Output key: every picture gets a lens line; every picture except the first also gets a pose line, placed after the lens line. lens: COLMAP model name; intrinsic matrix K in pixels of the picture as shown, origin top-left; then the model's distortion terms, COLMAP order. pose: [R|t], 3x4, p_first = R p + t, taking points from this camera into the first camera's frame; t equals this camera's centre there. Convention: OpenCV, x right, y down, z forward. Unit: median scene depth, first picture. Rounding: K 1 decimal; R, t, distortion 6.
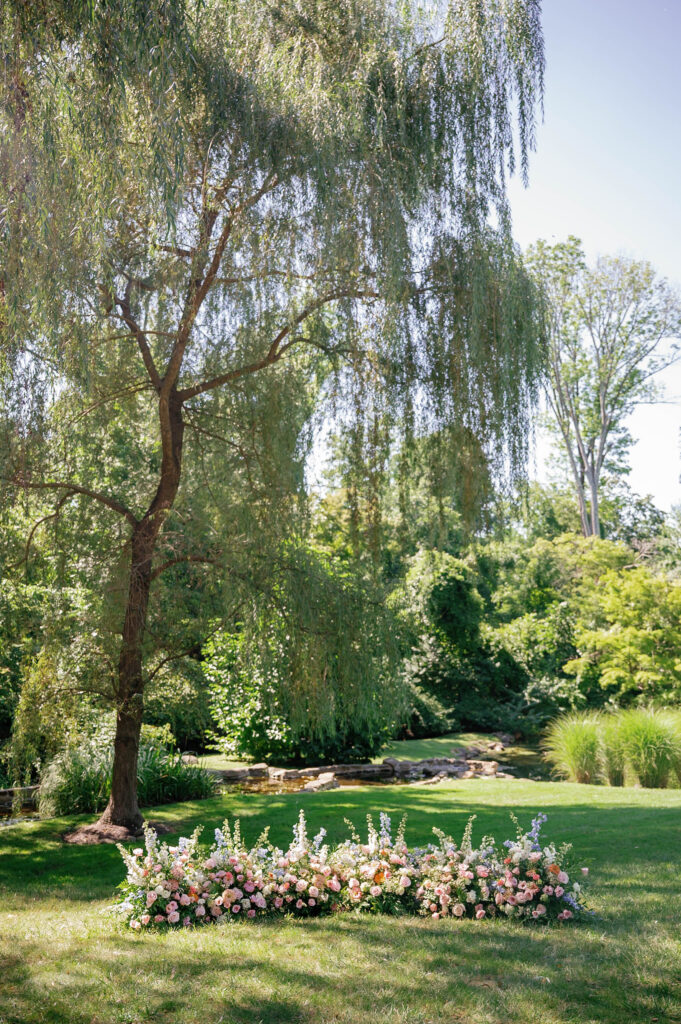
lens RADIAL K [[1069.9, 0, 338.0], [0, 1069.9, 498.1], [0, 0, 1]] dist [0.001521, 0.008477]
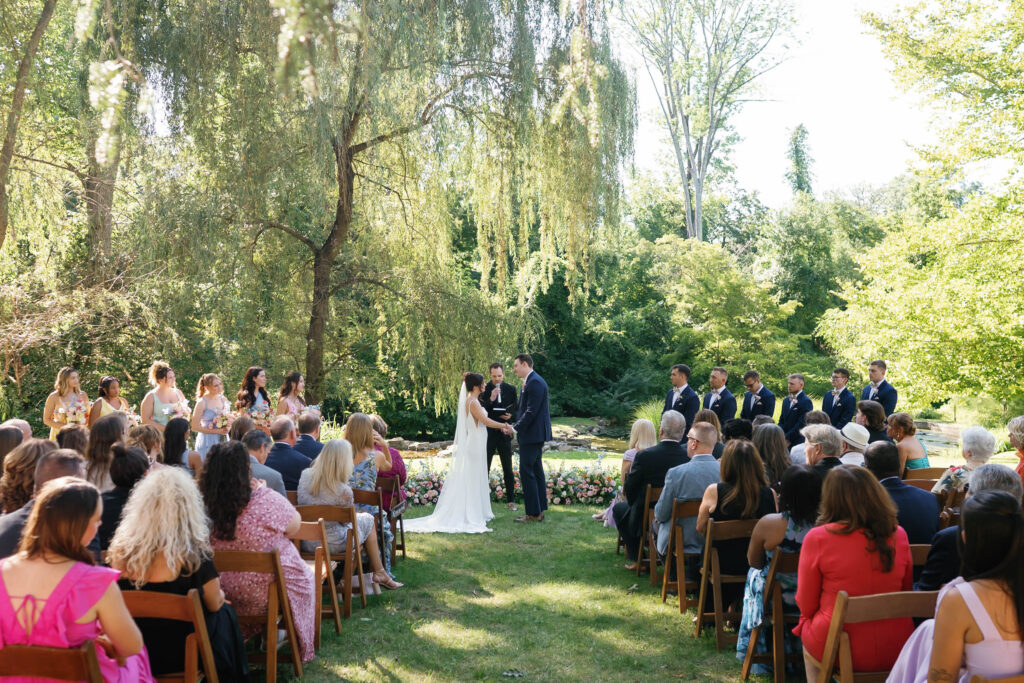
lens RADIAL K [[1069.9, 0, 512.0], [0, 1069.9, 341.5], [0, 0, 1]] dist [0.001521, 0.008477]
pose [[0.997715, 0.018103, 0.065093, -0.104247], [-0.027230, 0.989466, 0.142179, -0.171546], [-0.061833, -0.143626, 0.987698, -0.906650]]
